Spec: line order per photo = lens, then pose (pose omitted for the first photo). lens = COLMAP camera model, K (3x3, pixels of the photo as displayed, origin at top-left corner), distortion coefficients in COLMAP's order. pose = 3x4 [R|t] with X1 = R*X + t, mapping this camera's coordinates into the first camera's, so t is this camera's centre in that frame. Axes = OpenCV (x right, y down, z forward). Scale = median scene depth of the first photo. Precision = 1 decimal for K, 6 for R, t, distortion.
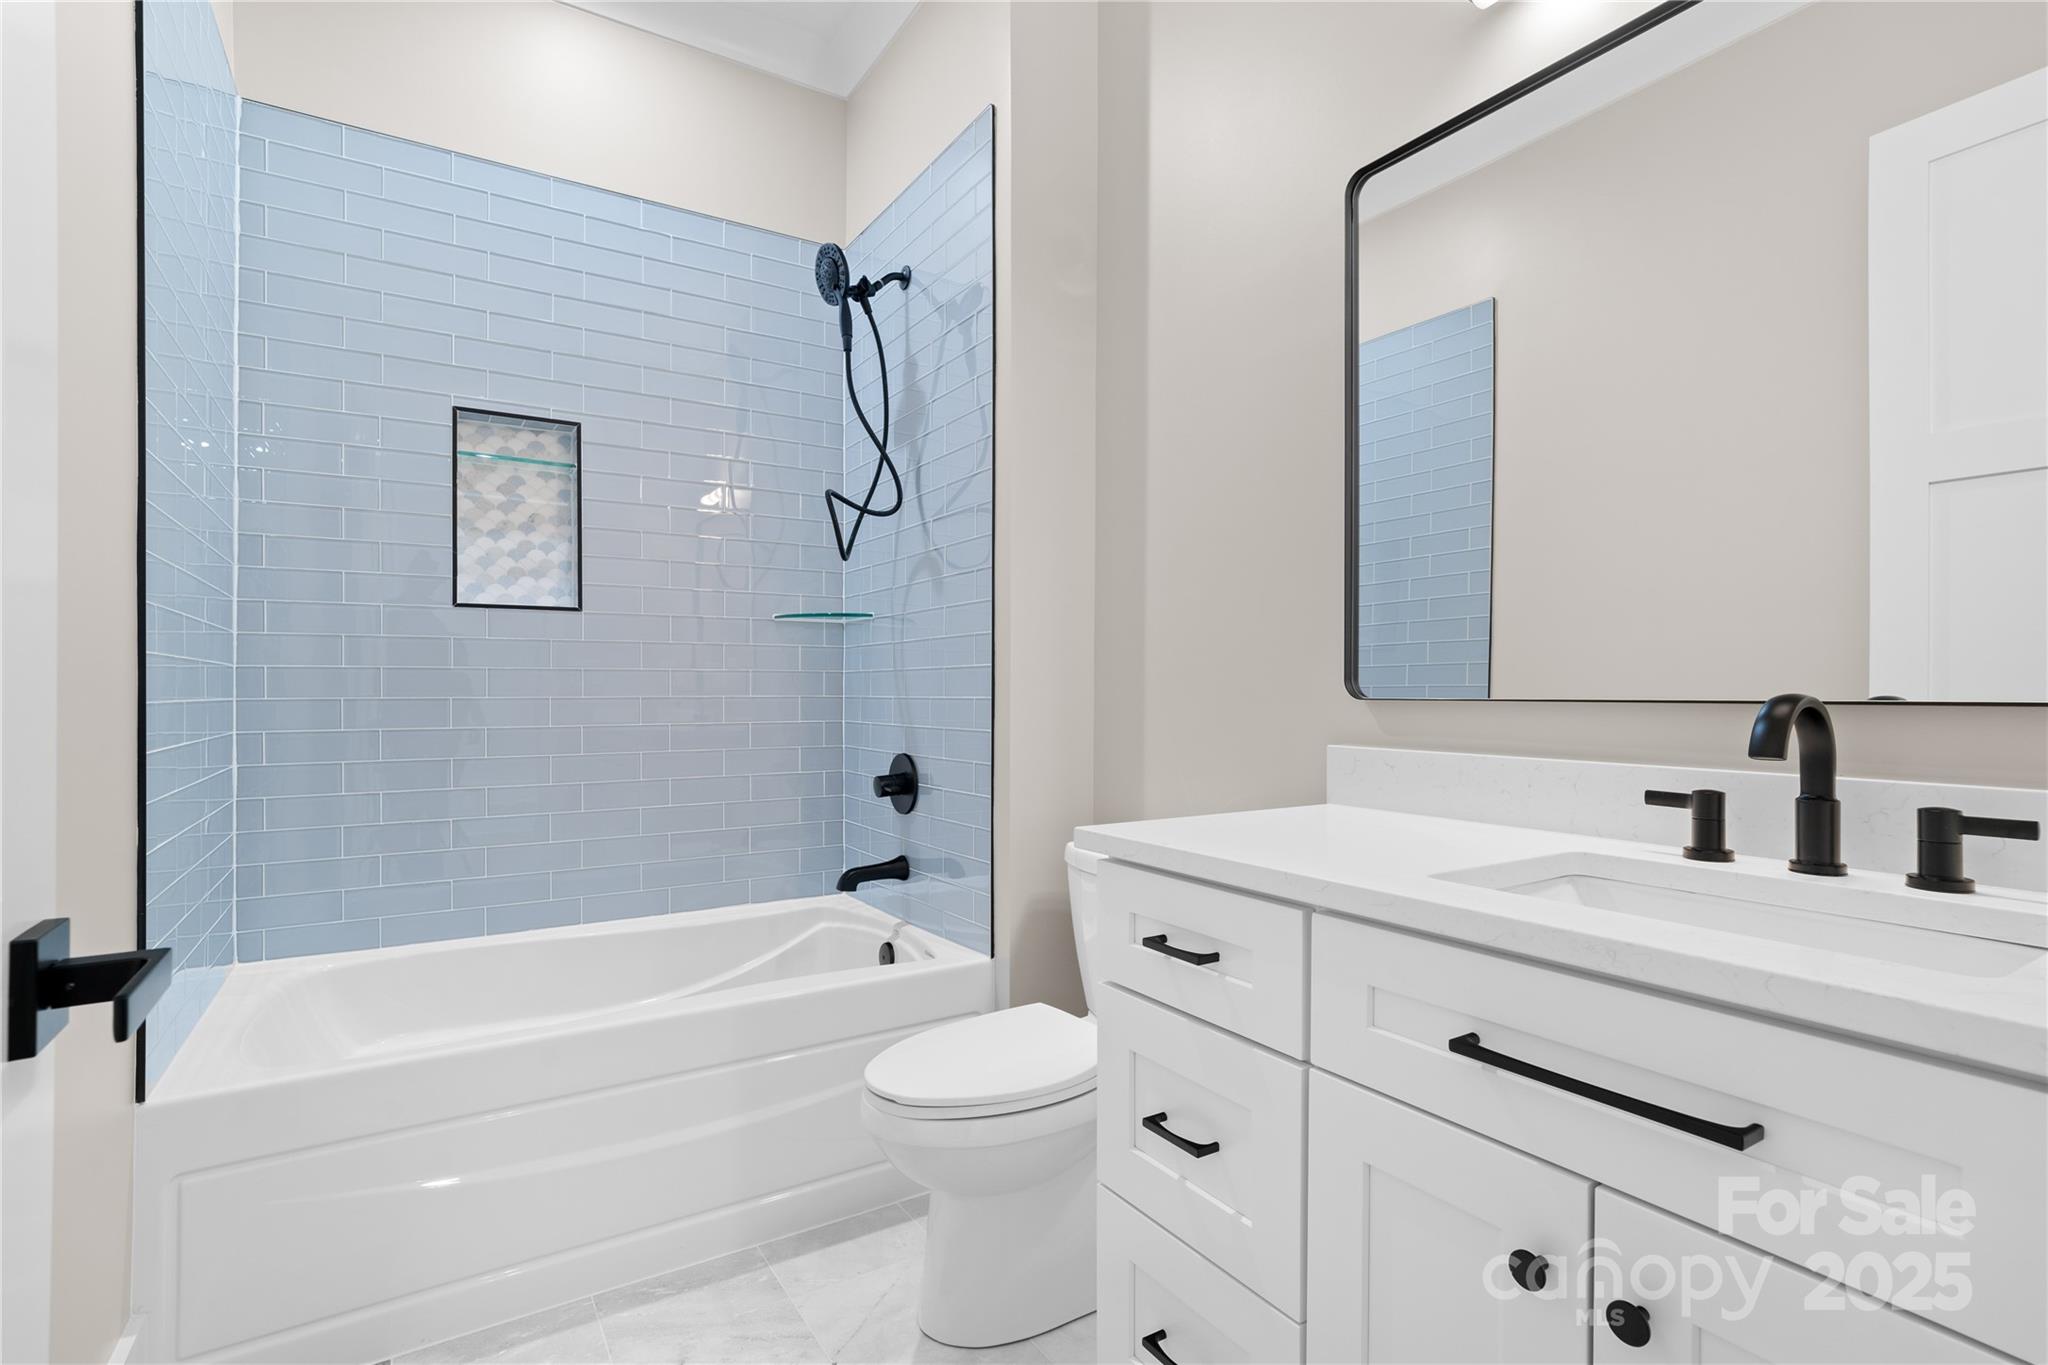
lens RADIAL K [[1009.8, 0, 1021.9], [0, 1009.8, 669.8], [0, 0, 1]] dist [0.009306, 0.000323]
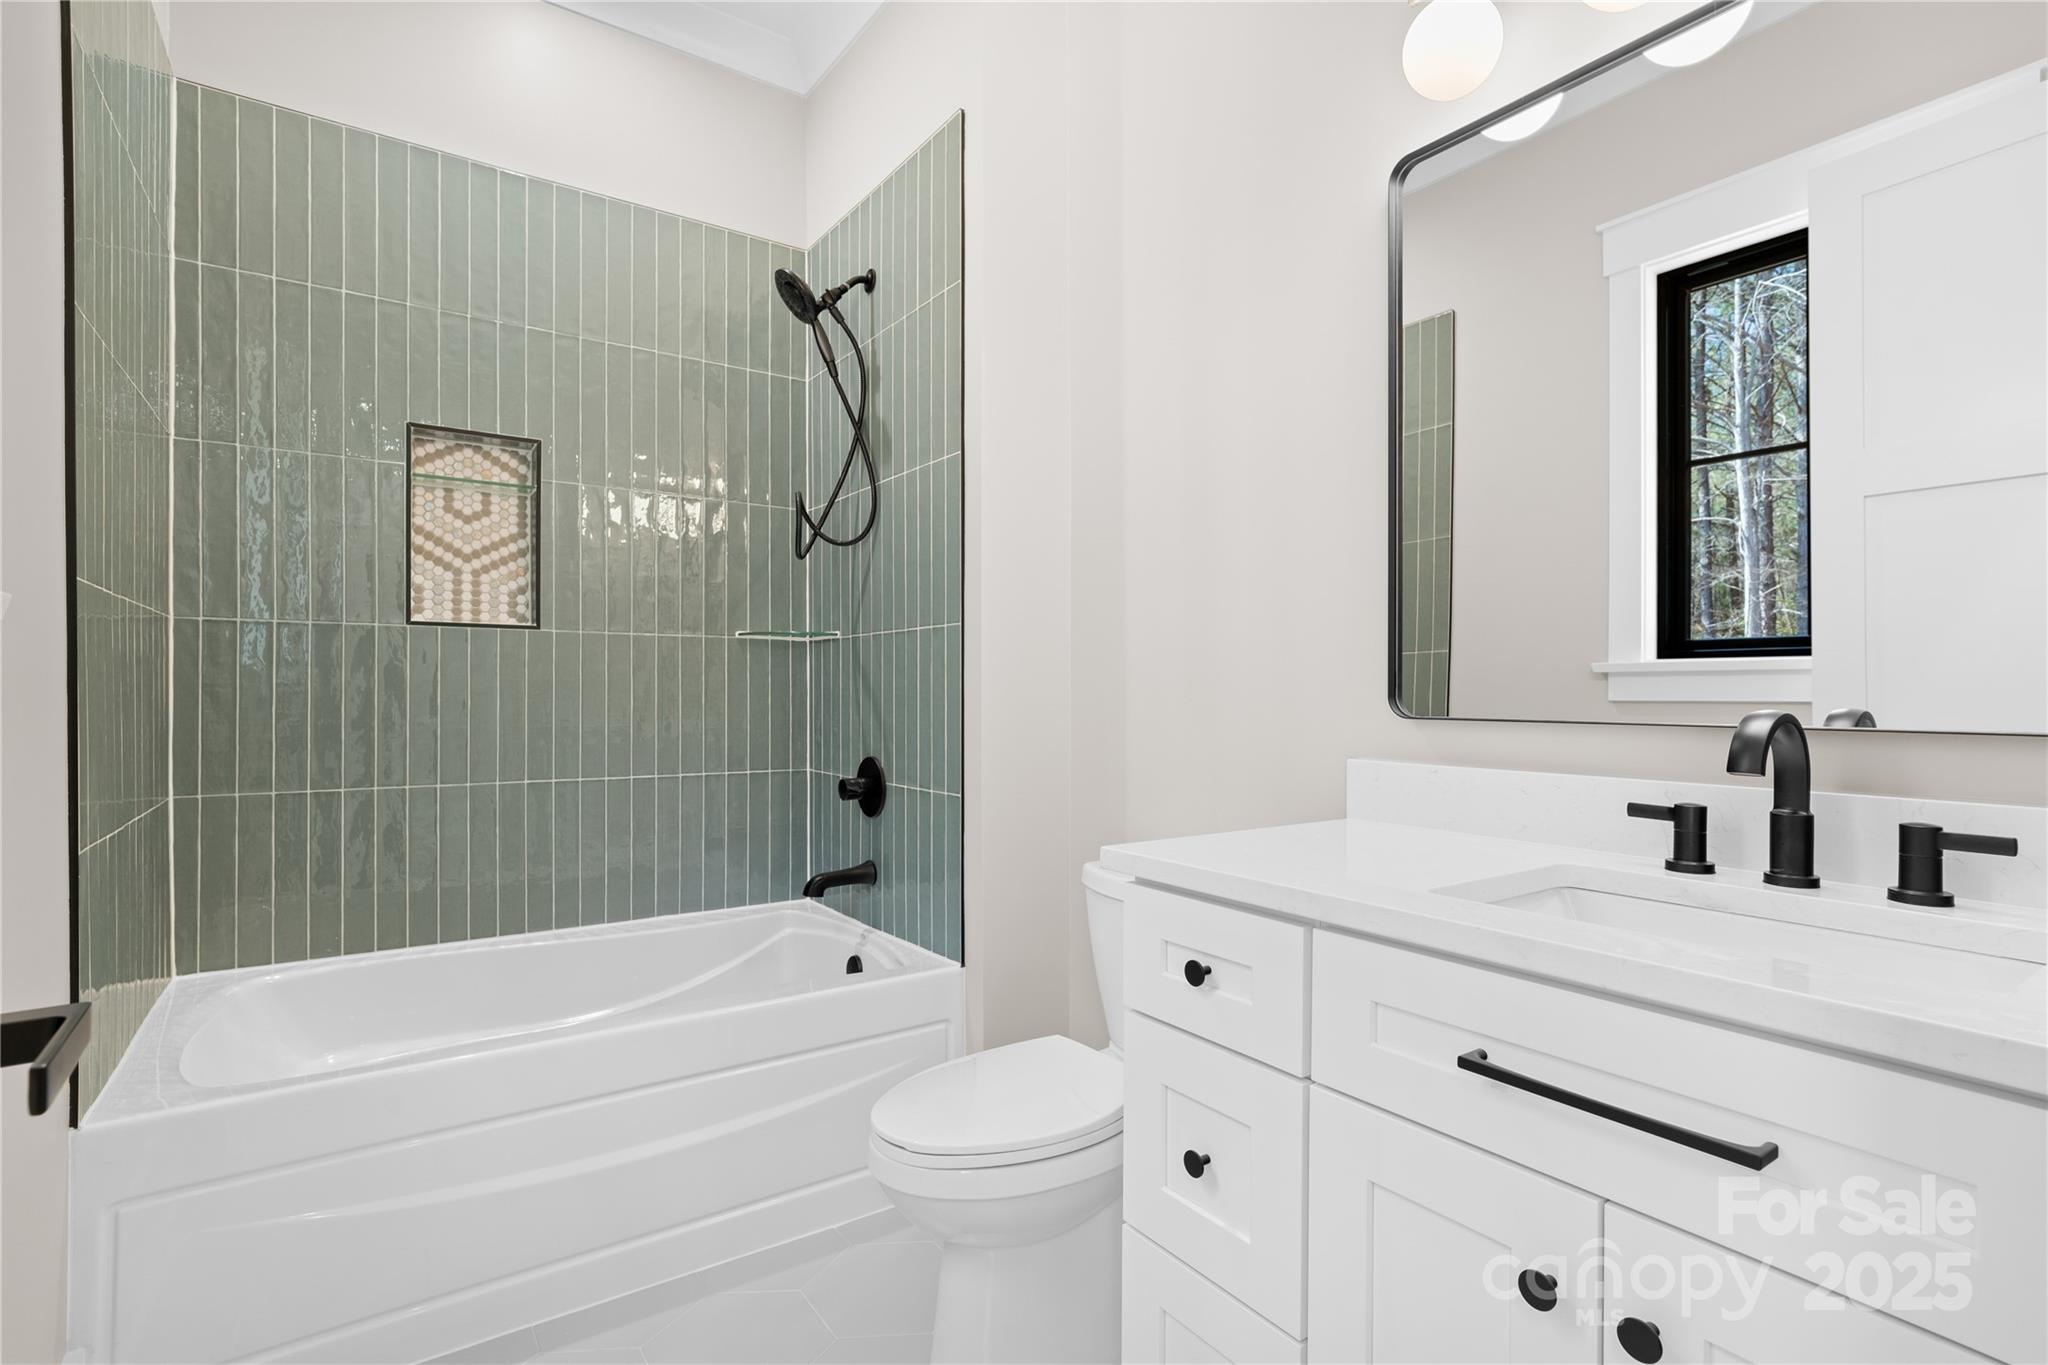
lens RADIAL K [[966.4, 0, 1020.8], [0, 966.4, 695.1], [0, 0, 1]] dist [-0.001749, 0.000270]
pose [[0.997930, 0.008586, 0.063737, -0.062309], [-0.010042, 0.999695, 0.022557, -0.007098], [-0.063524, -0.023150, 0.997712, 0.079748]]
